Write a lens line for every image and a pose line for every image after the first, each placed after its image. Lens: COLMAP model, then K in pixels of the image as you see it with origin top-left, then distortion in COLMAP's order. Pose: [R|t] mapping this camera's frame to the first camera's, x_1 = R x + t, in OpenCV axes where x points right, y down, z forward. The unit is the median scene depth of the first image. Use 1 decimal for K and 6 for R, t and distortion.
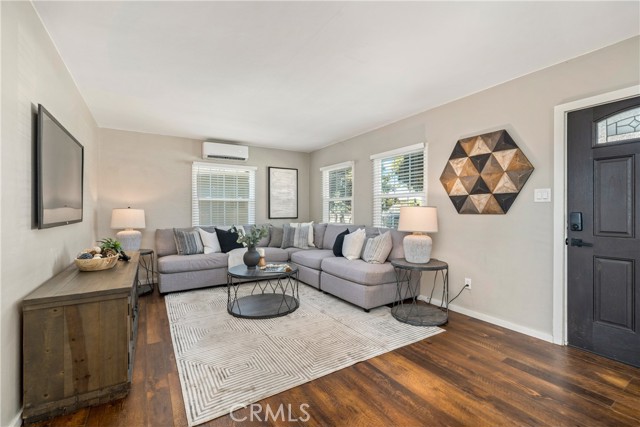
lens RADIAL K [[277.2, 0, 298.2], [0, 277.2, 206.8], [0, 0, 1]] dist [0.002059, -0.000871]
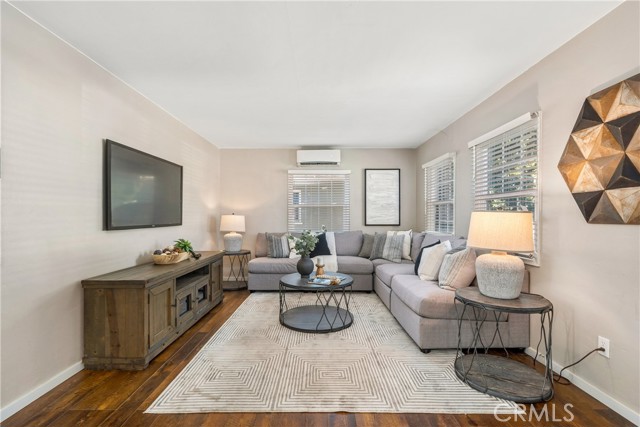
lens RADIAL K [[277.2, 0, 314.9], [0, 277.2, 210.4], [0, 0, 1]] dist [0.002059, -0.000871]
pose [[0.855892, -0.011745, -0.517021, 0.402509], [0.007978, 0.999923, -0.009508, -0.000677], [0.517093, 0.004013, 0.855920, 0.206586]]
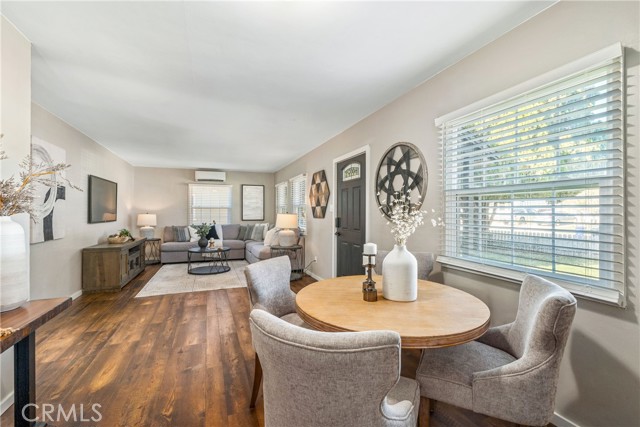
lens RADIAL K [[284.7, 0, 314.0], [0, 284.7, 207.6], [0, 0, 1]] dist [-0.012184, 0.000453]
pose [[0.985794, -0.002212, -0.167944, 0.905253], [0.000997, 0.999973, -0.007321, -0.024218], [0.167956, 0.007050, 0.985769, -0.716194]]
